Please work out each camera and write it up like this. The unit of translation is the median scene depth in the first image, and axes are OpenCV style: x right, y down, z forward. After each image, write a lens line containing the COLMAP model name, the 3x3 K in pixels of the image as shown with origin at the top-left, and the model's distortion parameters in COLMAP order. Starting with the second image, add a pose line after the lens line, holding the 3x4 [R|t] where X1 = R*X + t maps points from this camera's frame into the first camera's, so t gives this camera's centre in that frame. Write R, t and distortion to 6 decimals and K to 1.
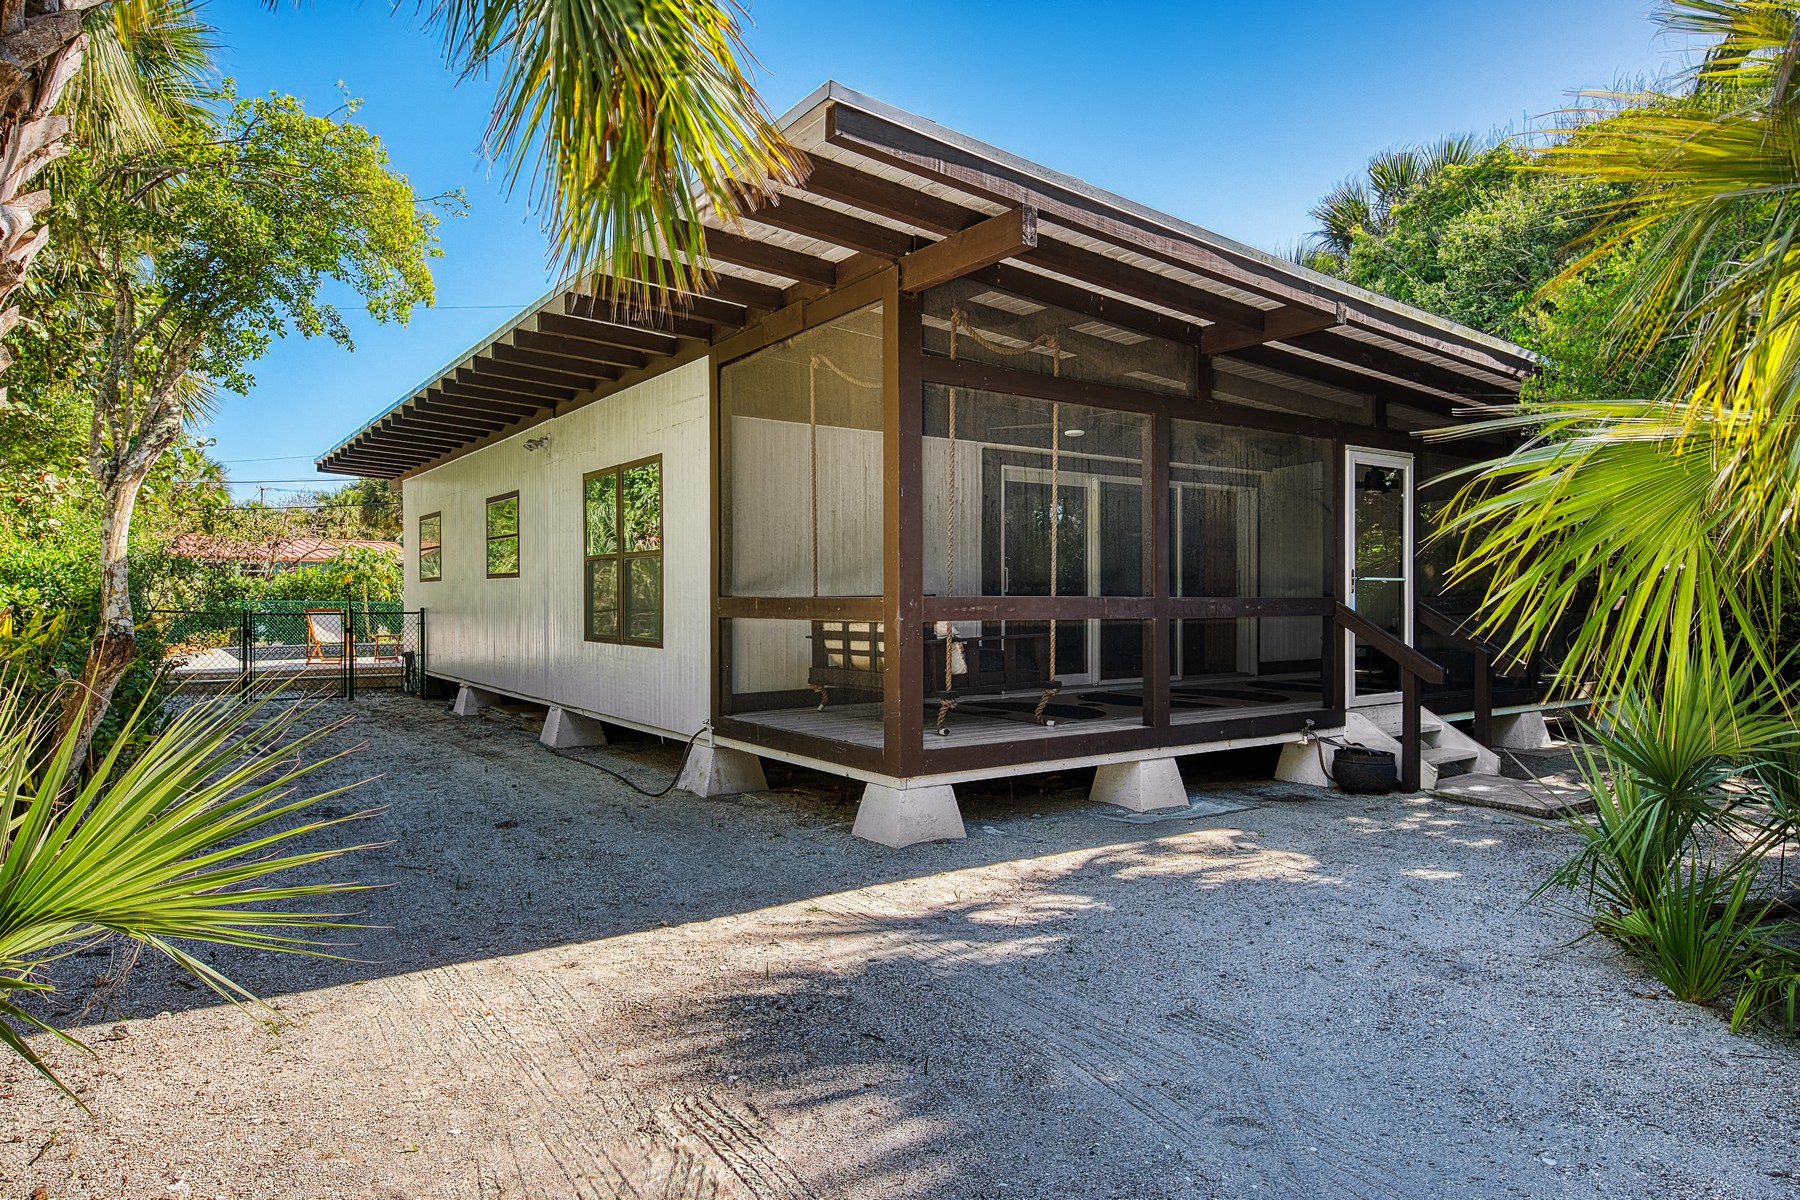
lens RADIAL K [[1060.1, 0, 900.0], [0, 1060.1, 600.0], [0, 0, 1]] dist [0.000840, -0.000194]
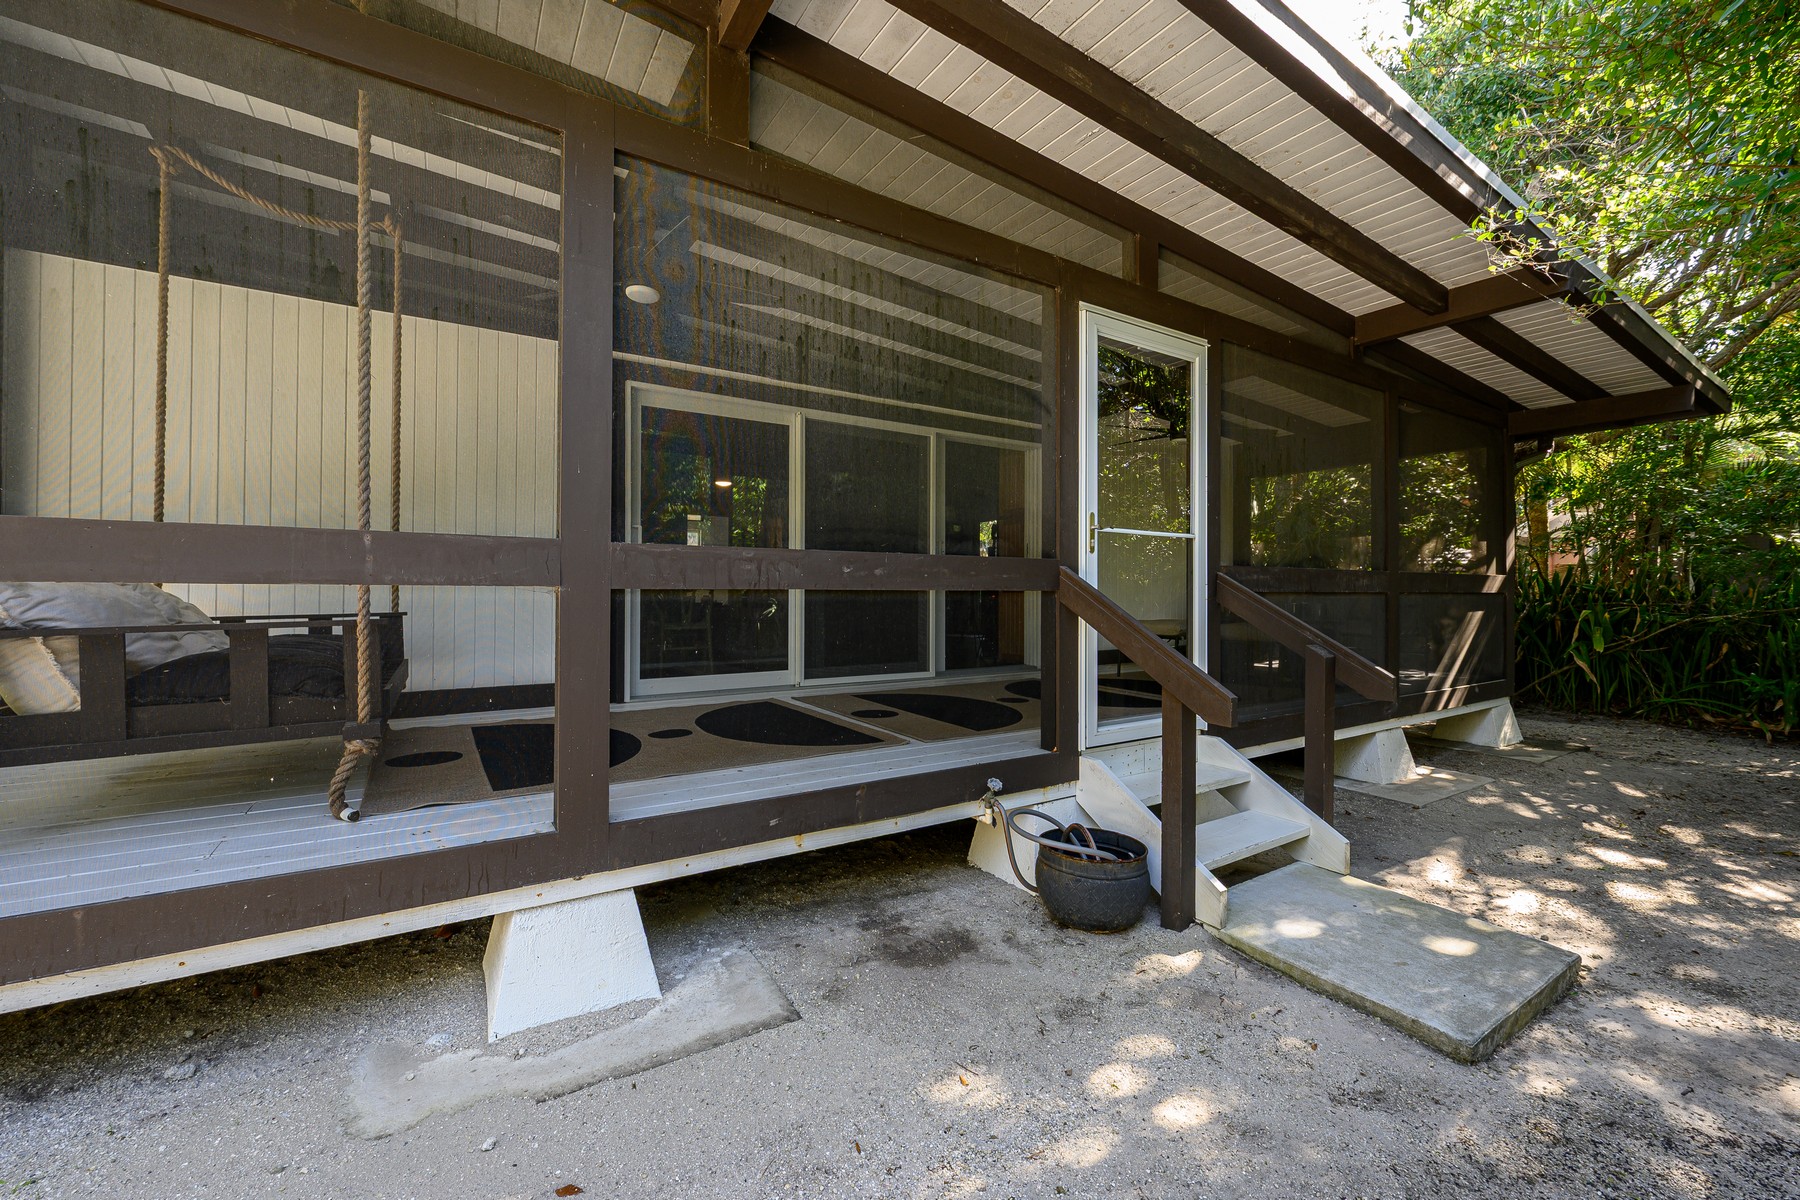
lens RADIAL K [[796.0, 0, 900.0], [0, 796.0, 600.0], [0, 0, 1]] dist [0.000630, 0.000085]
pose [[0.999987, -0.001712, -0.004890, 0.326512], [0.001716, 0.999998, 0.000806, 0.018984], [0.004888, -0.000814, 0.999988, 0.564009]]
